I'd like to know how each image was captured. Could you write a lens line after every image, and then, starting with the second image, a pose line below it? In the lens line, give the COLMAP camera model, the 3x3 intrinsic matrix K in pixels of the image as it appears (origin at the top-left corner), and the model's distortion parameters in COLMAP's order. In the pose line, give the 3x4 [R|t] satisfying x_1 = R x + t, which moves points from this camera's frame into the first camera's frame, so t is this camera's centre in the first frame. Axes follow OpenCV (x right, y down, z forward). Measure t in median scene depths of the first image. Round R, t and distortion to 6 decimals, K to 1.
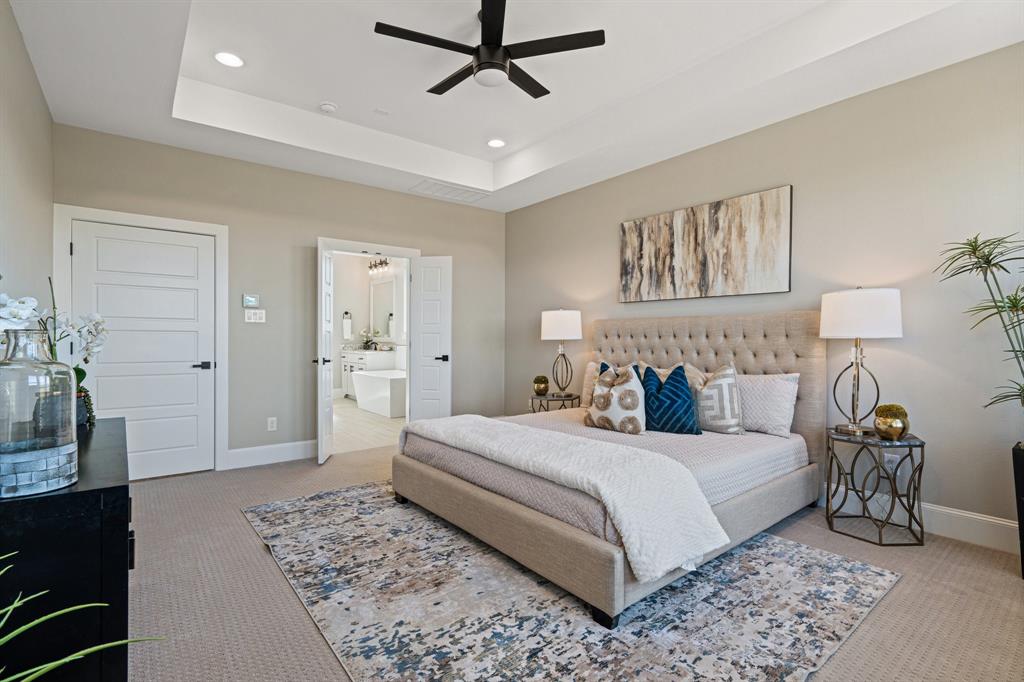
lens RADIAL K [[486.5, 0, 513.5], [0, 486.5, 343.5], [0, 0, 1]] dist [-0.005987, -0.000160]
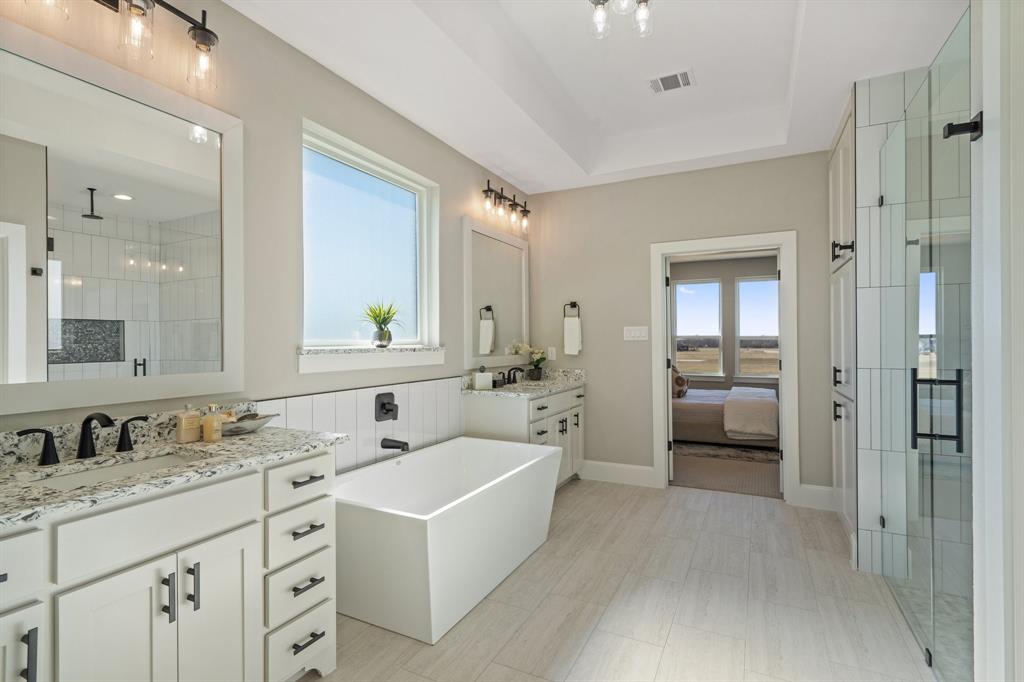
lens RADIAL K [[491.0, 0, 503.4], [0, 491.0, 341.9], [0, 0, 1]] dist [-0.003364, -0.000590]
pose [[-0.407897, -0.003656, 0.913021, -0.491127], [0.013426, 0.999860, 0.010002, -0.026427], [-0.912929, 0.016338, -0.407790, 0.917316]]
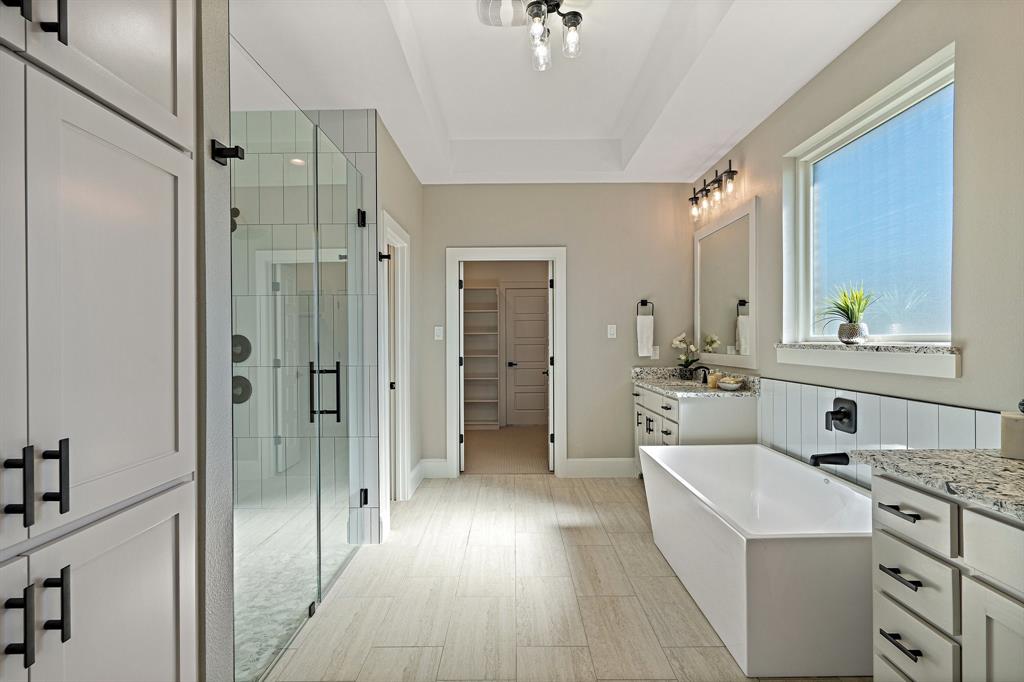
lens RADIAL K [[491.0, 0, 508.9], [0, 491.0, 341.0], [0, 0, 1]] dist [-0.003364, -0.000590]
pose [[0.777778, -0.004001, -0.628526, -0.141243], [-0.003754, 0.999932, -0.011011, -0.018630], [0.628528, 0.010924, 0.777710, 0.535778]]
